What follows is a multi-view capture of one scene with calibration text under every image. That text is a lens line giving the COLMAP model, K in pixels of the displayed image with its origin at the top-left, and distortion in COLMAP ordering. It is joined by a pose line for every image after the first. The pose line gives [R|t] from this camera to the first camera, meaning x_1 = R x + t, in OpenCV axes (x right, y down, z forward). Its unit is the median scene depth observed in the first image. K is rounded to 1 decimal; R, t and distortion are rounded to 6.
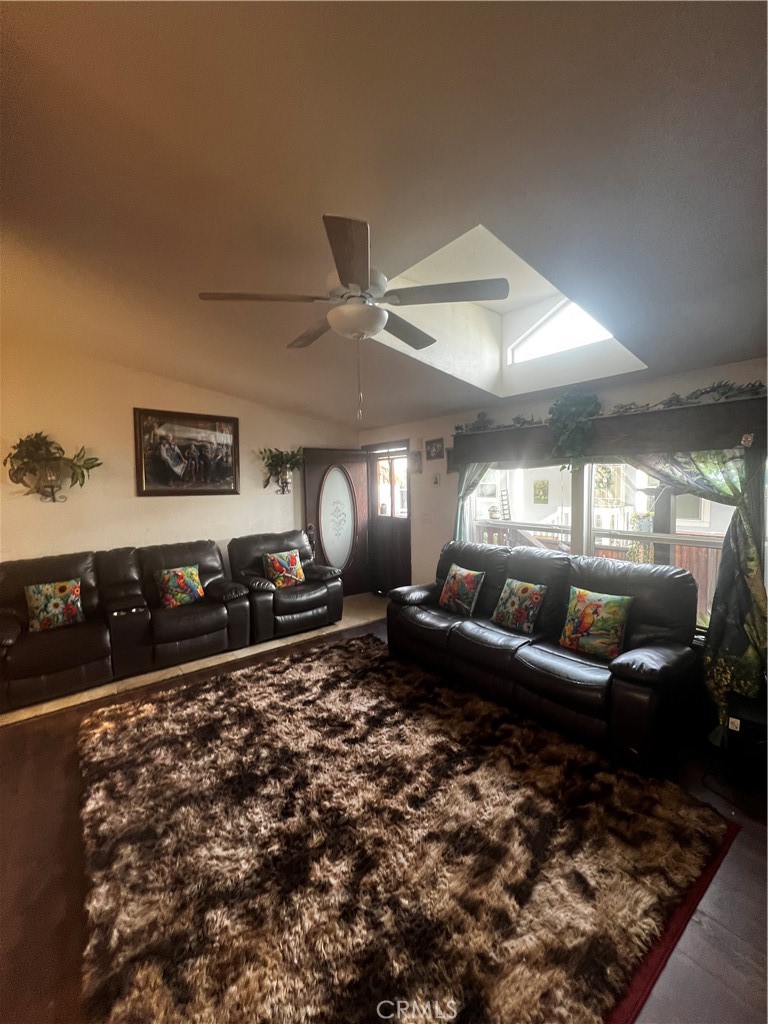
lens RADIAL K [[410.4, 0, 384.3], [0, 410.4, 508.8], [0, 0, 1]] dist [0.000001, 0.000107]
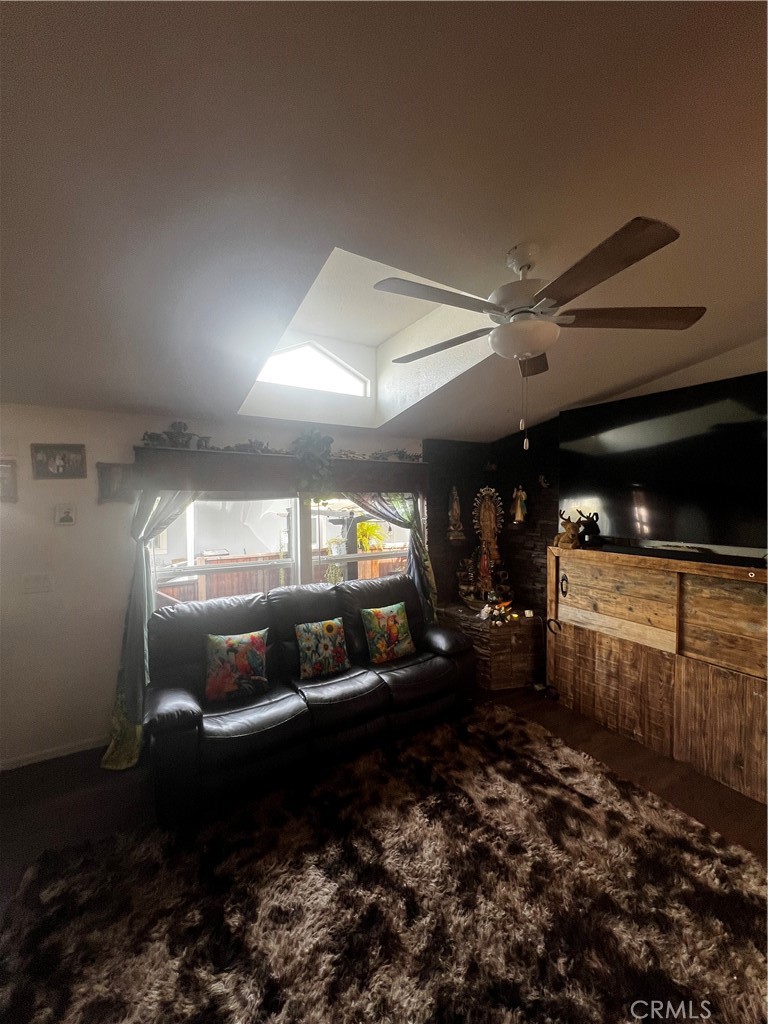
lens RADIAL K [[410.0, 0, 387.9], [0, 410.0, 512.6], [0, 0, 1]] dist [-0.001725, 0.000279]
pose [[0.119596, -0.013395, 0.992732, -0.743719], [0.072488, 0.997358, 0.004724, -0.084331], [-0.990173, 0.071396, 0.120251, 0.924550]]
